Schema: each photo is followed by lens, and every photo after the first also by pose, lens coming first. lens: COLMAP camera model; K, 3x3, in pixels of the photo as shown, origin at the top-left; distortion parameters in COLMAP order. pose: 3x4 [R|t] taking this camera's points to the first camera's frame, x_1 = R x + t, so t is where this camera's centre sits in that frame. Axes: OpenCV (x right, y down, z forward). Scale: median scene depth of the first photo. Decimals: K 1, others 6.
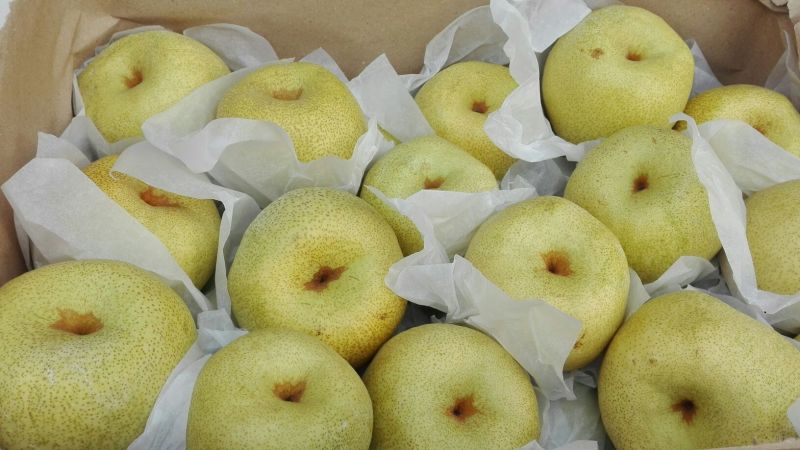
lens RADIAL K [[665.0, 0, 400.0], [0, 665.0, 225.0], [0, 0, 1]] dist [0.109952, -0.243100]
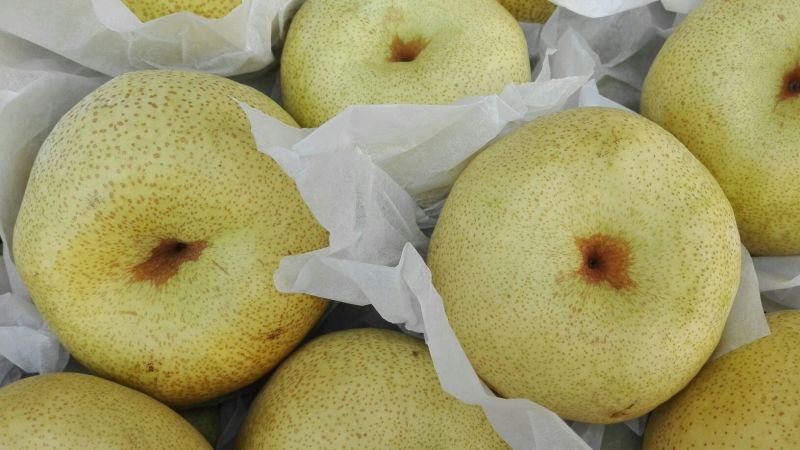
lens RADIAL K [[662.3, 0, 403.9], [0, 662.3, 228.3], [0, 0, 1]] dist [0.107466, -0.253433]
pose [[0.994815, 0.072344, -0.071487, 0.117082], [-0.039403, 0.922132, 0.384863, -0.165113], [0.093763, -0.380051, 0.920201, 0.526187]]
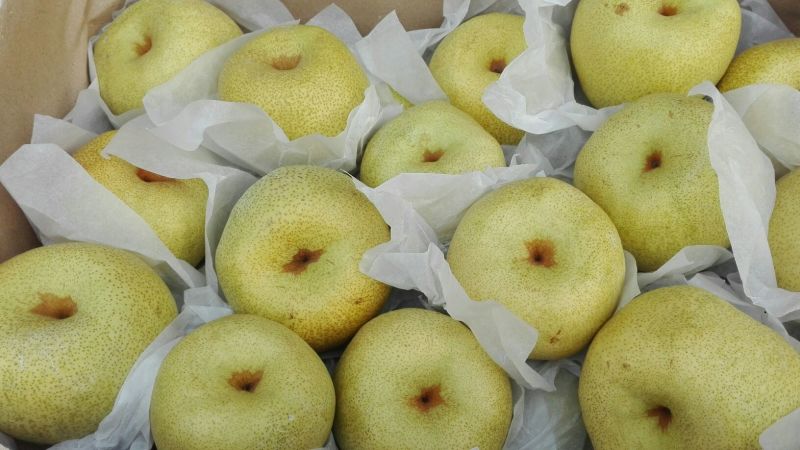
lens RADIAL K [[662.3, 0, 403.9], [0, 662.3, 228.3], [0, 0, 1]] dist [0.107466, -0.253433]
pose [[0.986729, 0.029938, -0.159594, 0.197727], [-0.007465, 0.990181, 0.139593, -0.110646], [0.162206, -0.136549, 0.977263, 0.051651]]
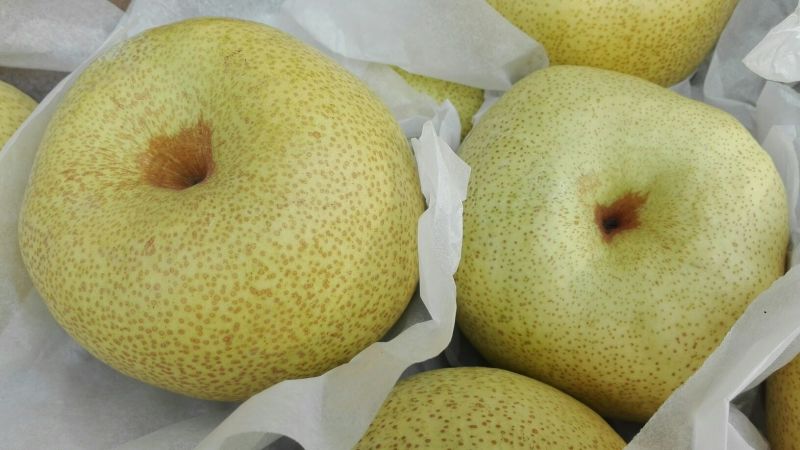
lens RADIAL K [[665.0, 0, 400.0], [0, 665.0, 225.0], [0, 0, 1]] dist [0.109952, -0.243100]
pose [[0.926685, -0.373861, -0.038510, -0.069763], [0.356918, 0.843301, 0.401812, -0.318665], [-0.117746, -0.386099, 0.914912, 0.775144]]
